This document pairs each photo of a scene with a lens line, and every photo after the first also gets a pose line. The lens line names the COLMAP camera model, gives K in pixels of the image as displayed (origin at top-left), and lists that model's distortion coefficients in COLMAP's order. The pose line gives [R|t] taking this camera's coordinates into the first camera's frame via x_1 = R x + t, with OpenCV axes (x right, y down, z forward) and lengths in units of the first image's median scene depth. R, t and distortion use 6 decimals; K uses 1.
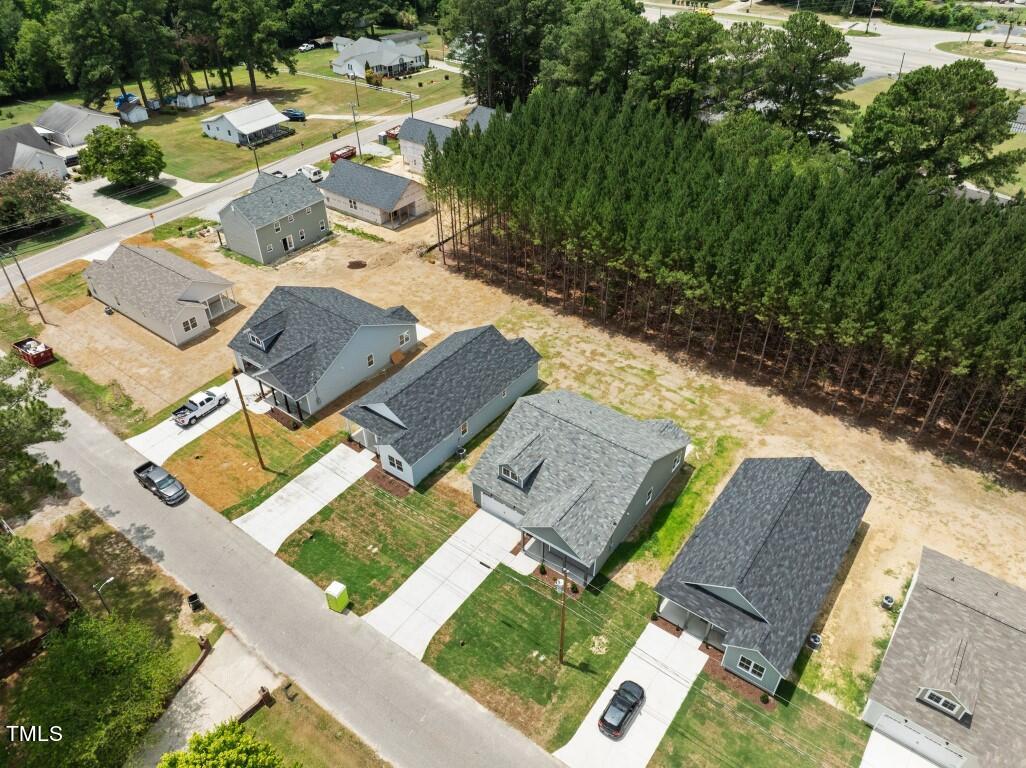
lens RADIAL K [[730.2, 0, 510.2], [0, 730.2, 375.3], [0, 0, 1]] dist [-0.045345, 0.016039]
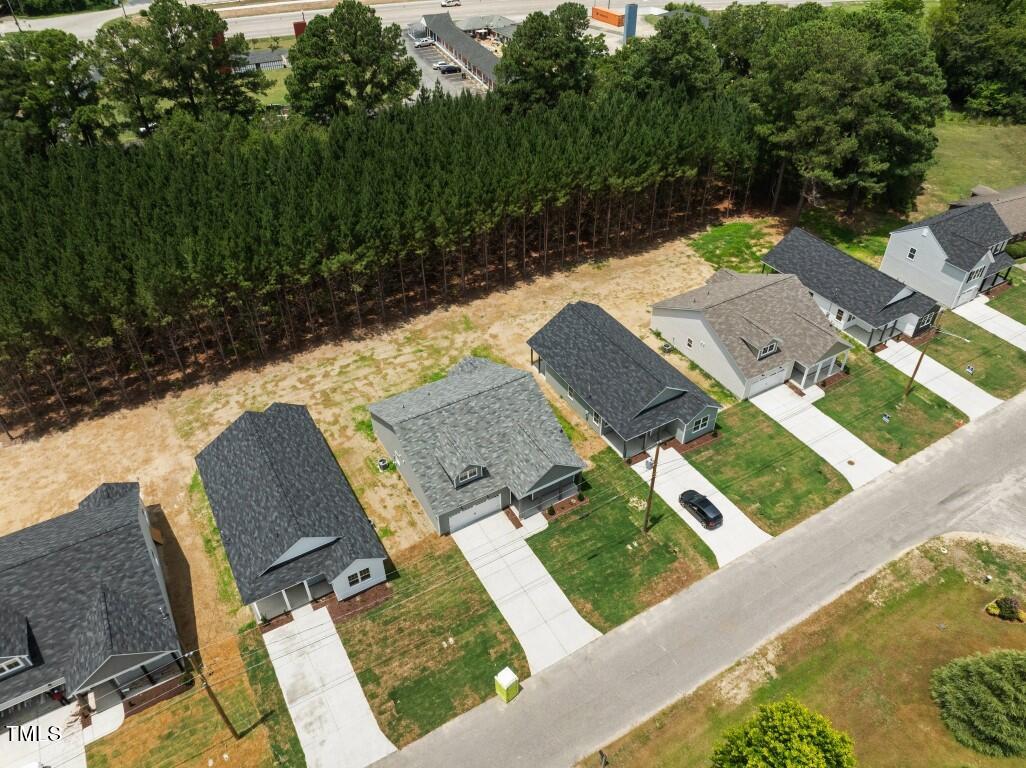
lens RADIAL K [[730.2, 0, 520.5], [0, 730.2, 374.3], [0, 0, 1]] dist [-0.045345, 0.016039]
pose [[0.387648, -0.571716, 0.723097, -0.502088], [0.559201, 0.769460, 0.308588, -0.191420], [-0.732819, 0.284733, 0.617984, 0.256075]]
